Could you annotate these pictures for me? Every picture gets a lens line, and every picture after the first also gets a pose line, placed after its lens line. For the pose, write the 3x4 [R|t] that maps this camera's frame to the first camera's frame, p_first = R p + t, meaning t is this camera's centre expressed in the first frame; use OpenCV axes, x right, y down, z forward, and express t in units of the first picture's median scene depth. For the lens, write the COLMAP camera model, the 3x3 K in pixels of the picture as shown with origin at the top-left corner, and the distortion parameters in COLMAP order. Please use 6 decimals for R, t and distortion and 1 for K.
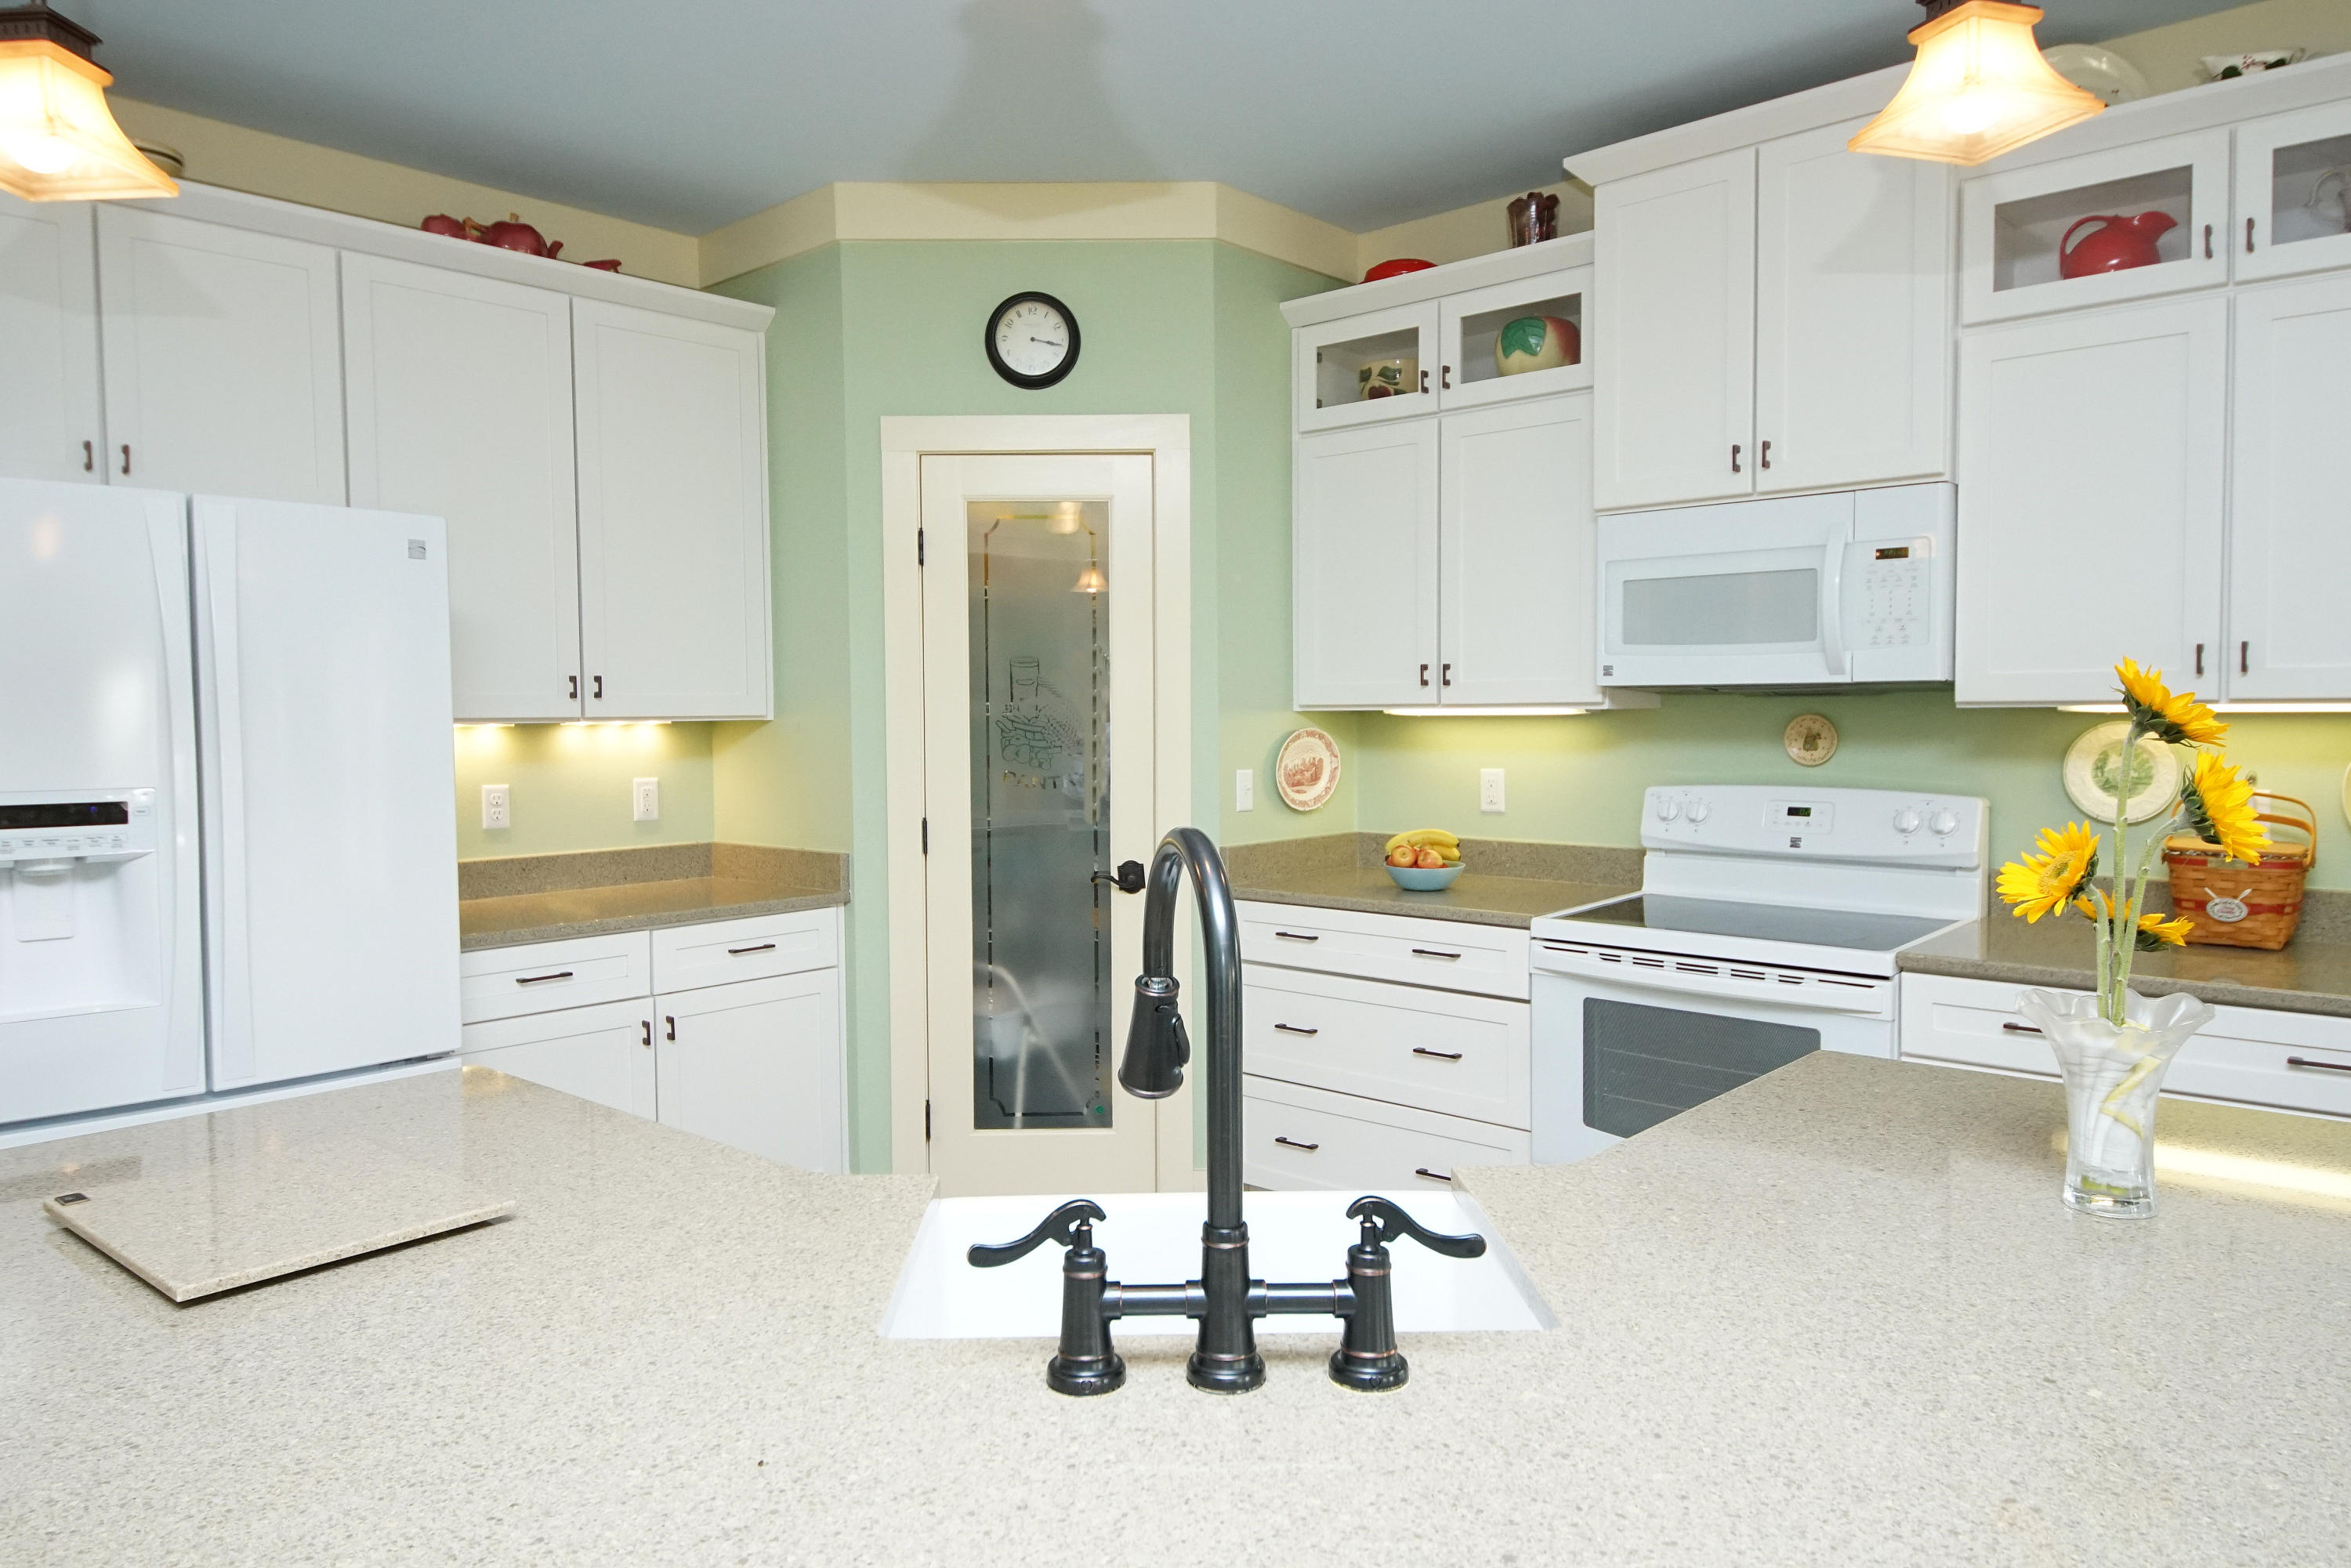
lens RADIAL K [[1528.4, 0, 1151.8], [0, 1528.4, 769.6], [0, 0, 1]] dist [0.045425, -0.046403]
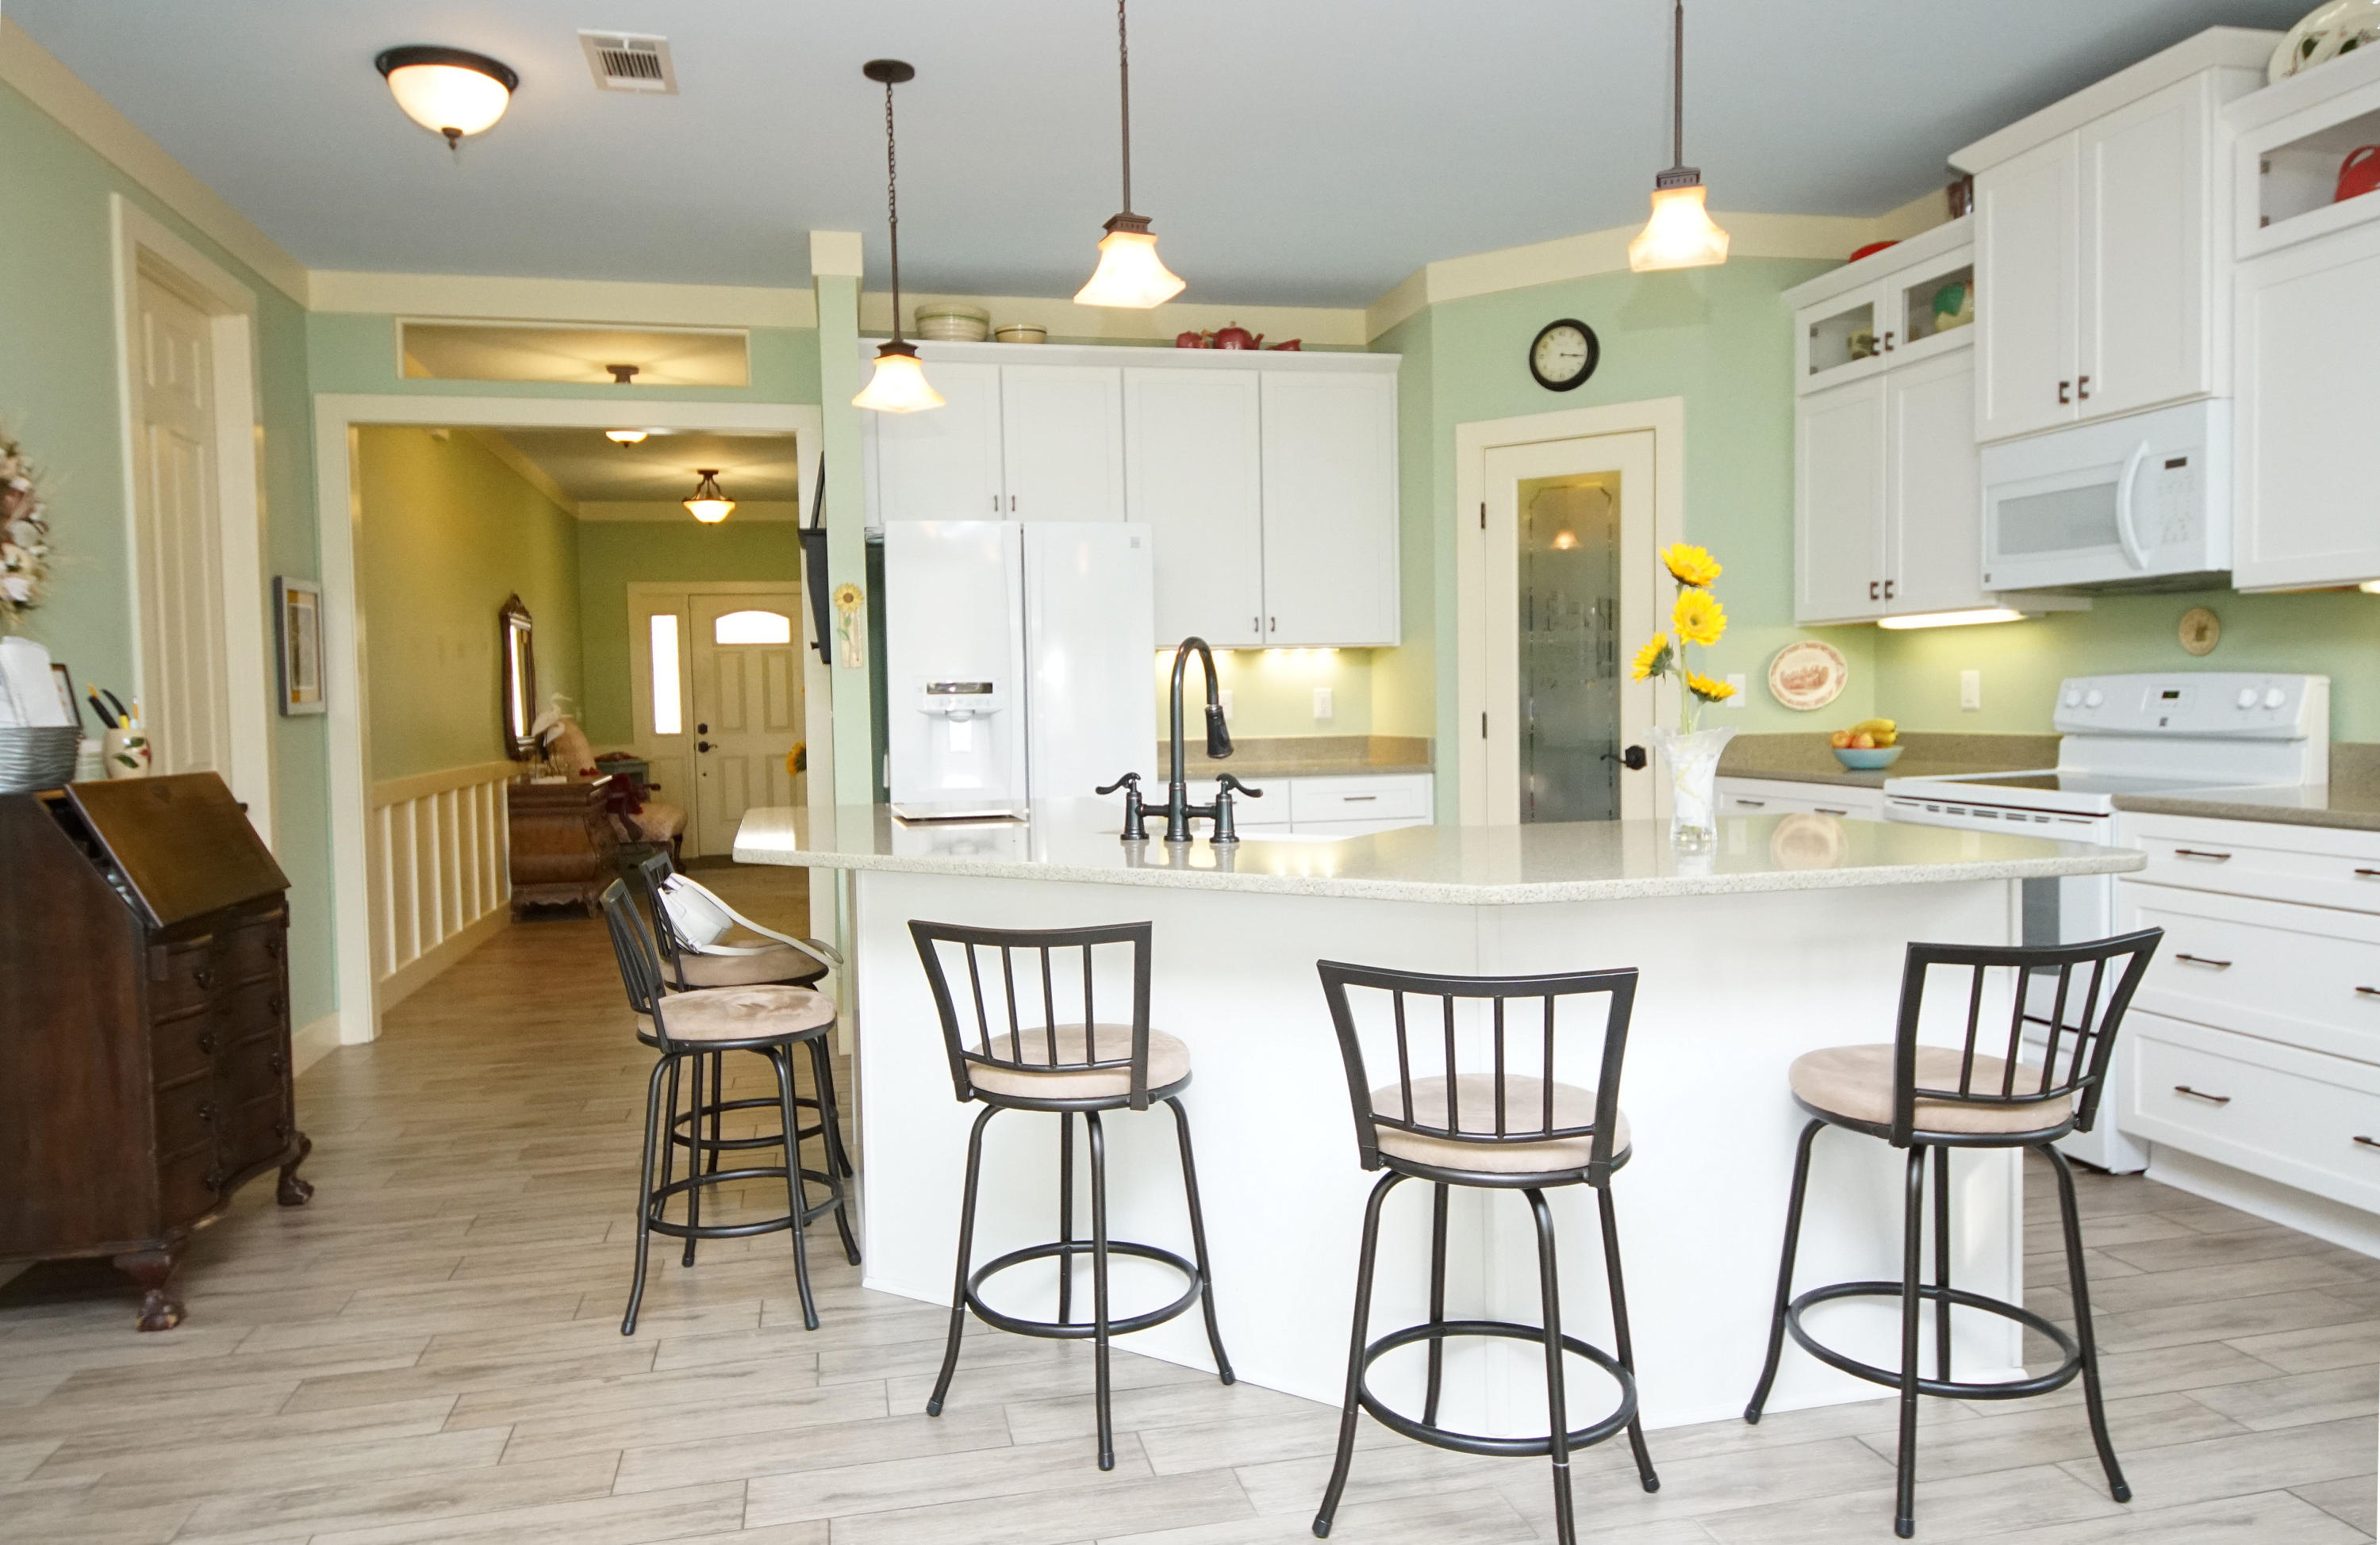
lens RADIAL K [[1562.8, 0, 1165.1], [0, 1562.8, 762.2], [0, 0, 1]] dist [0.039761, -0.040371]
pose [[0.822977, 0.015777, -0.567856, 0.443196], [-0.009933, 0.999861, 0.013384, 0.064511], [0.567988, -0.005374, 0.823019, -0.347582]]
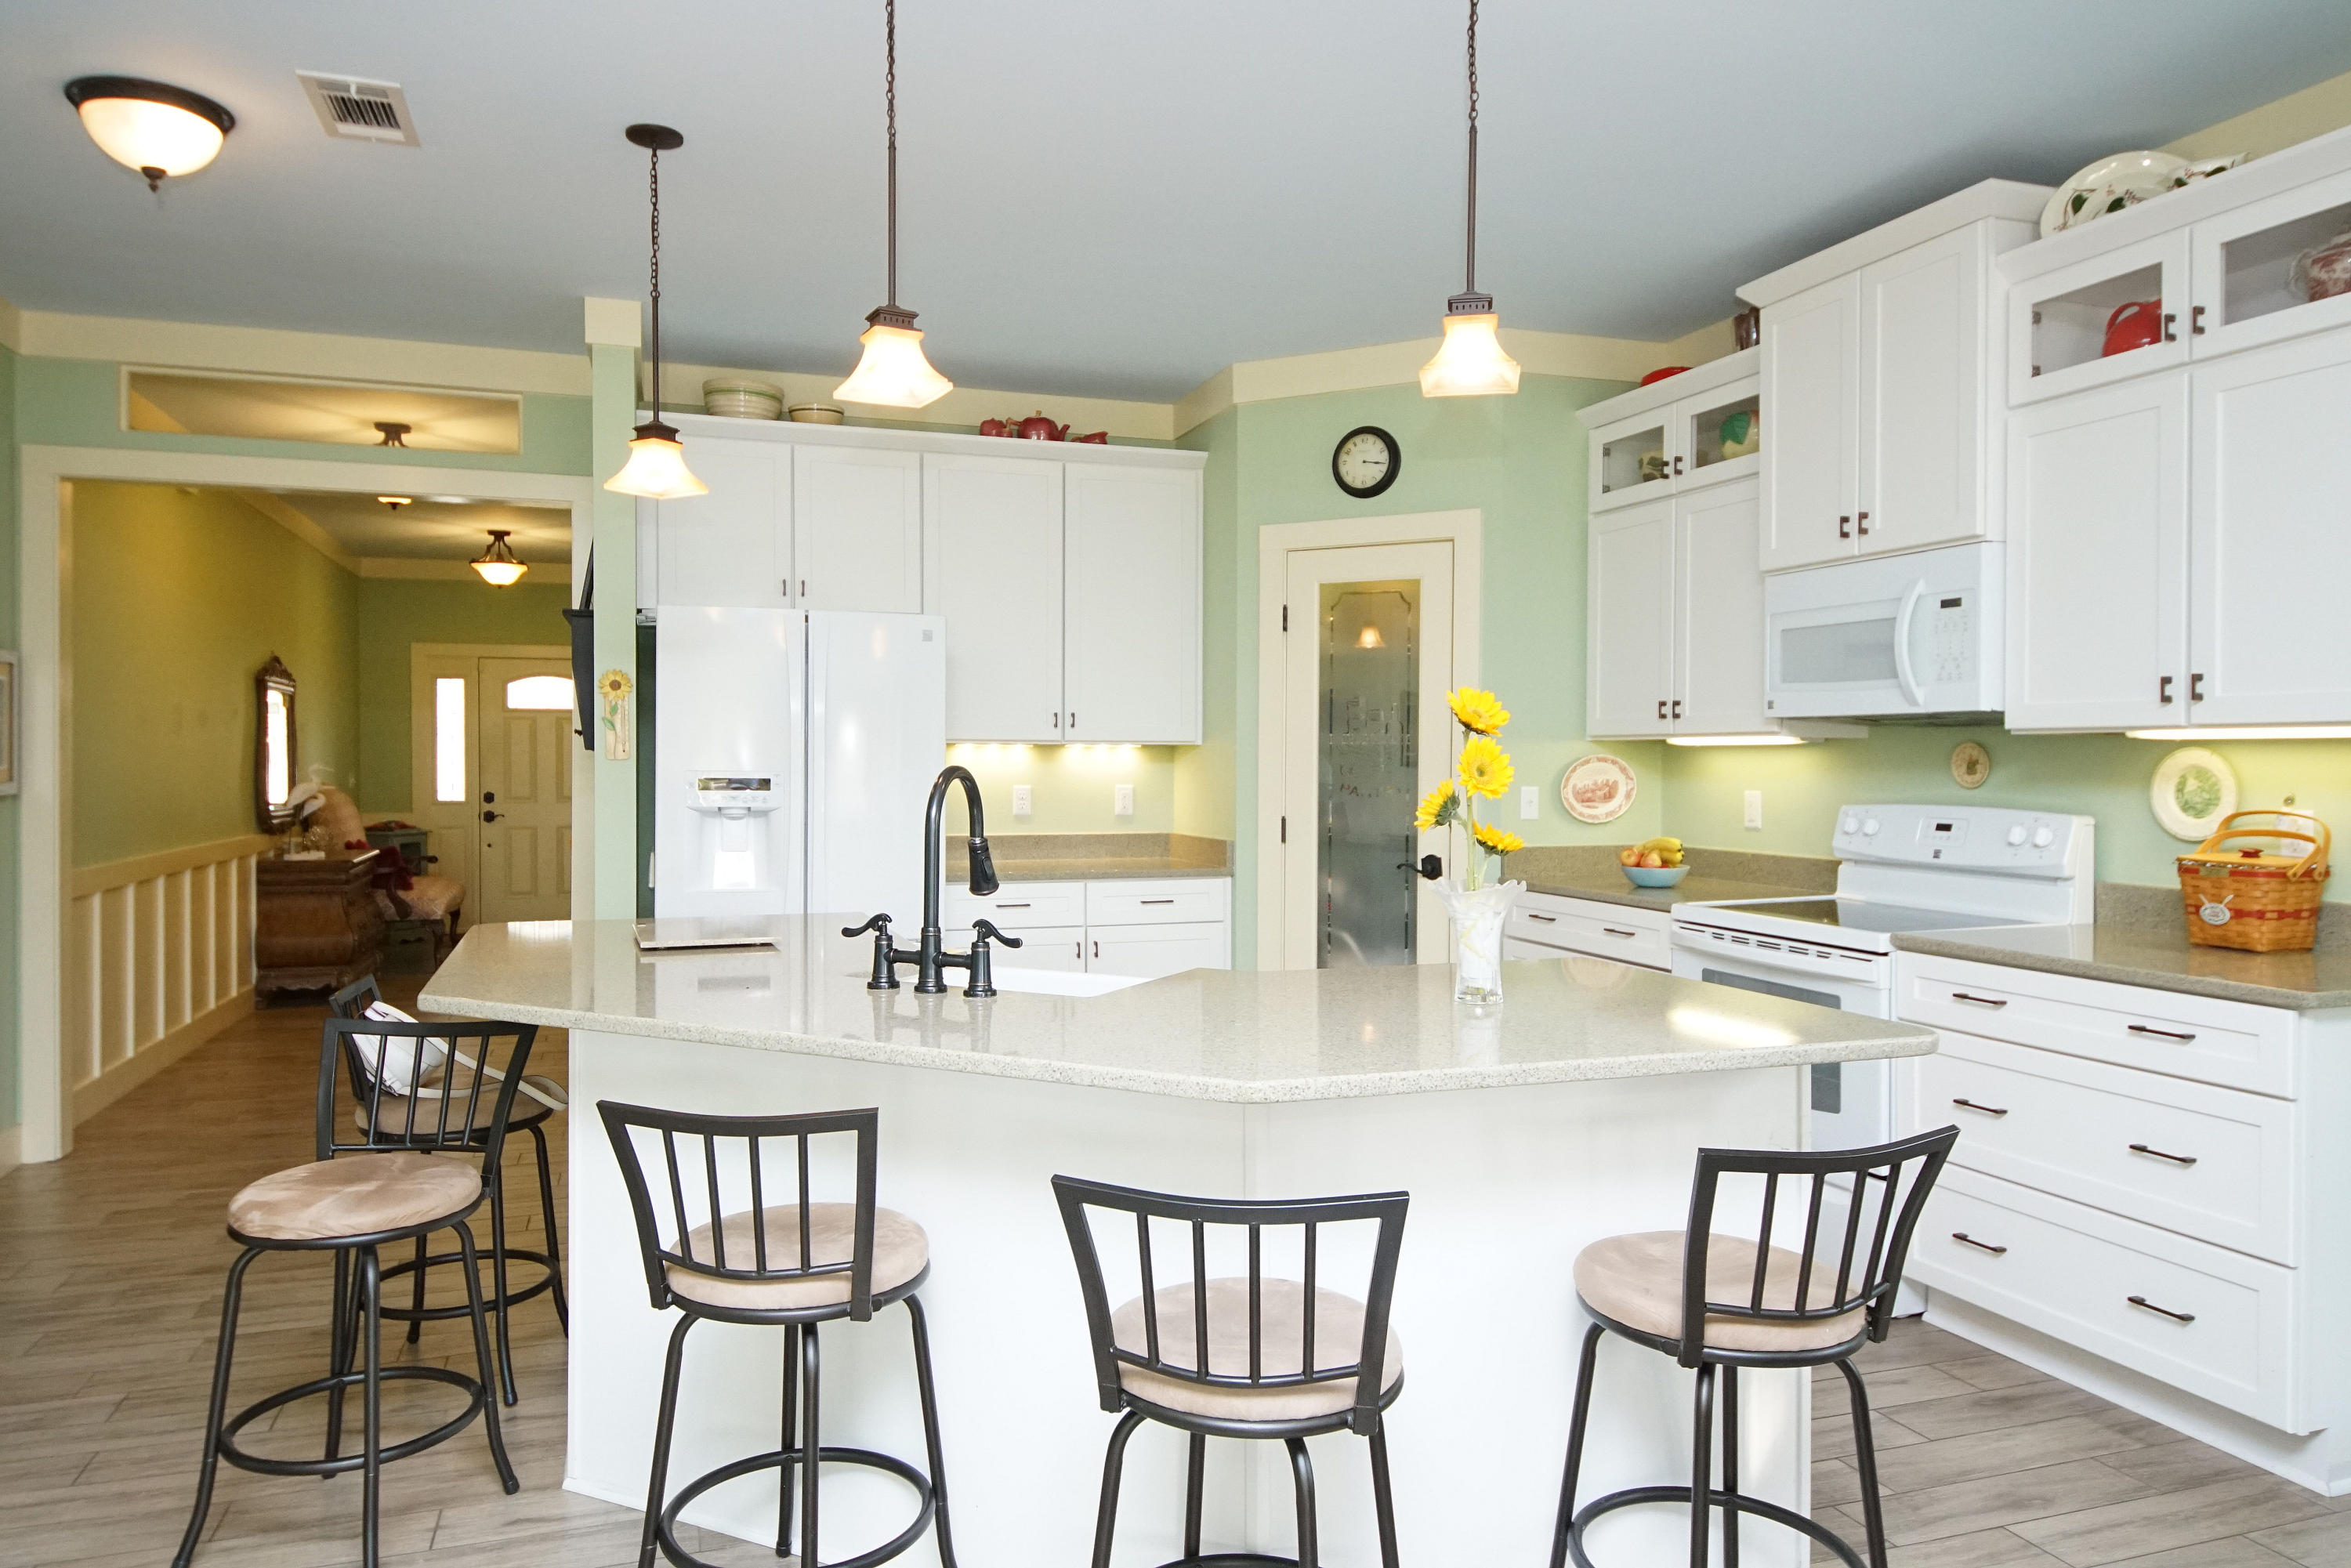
lens RADIAL K [[1528.4, 0, 1151.8], [0, 1528.4, 769.6], [0, 0, 1]] dist [0.045425, -0.046403]
pose [[0.877095, 0.014893, -0.480087, 0.426438], [-0.030141, 0.999256, -0.024068, 0.028011], [0.479371, 0.035580, 0.876891, -0.267884]]
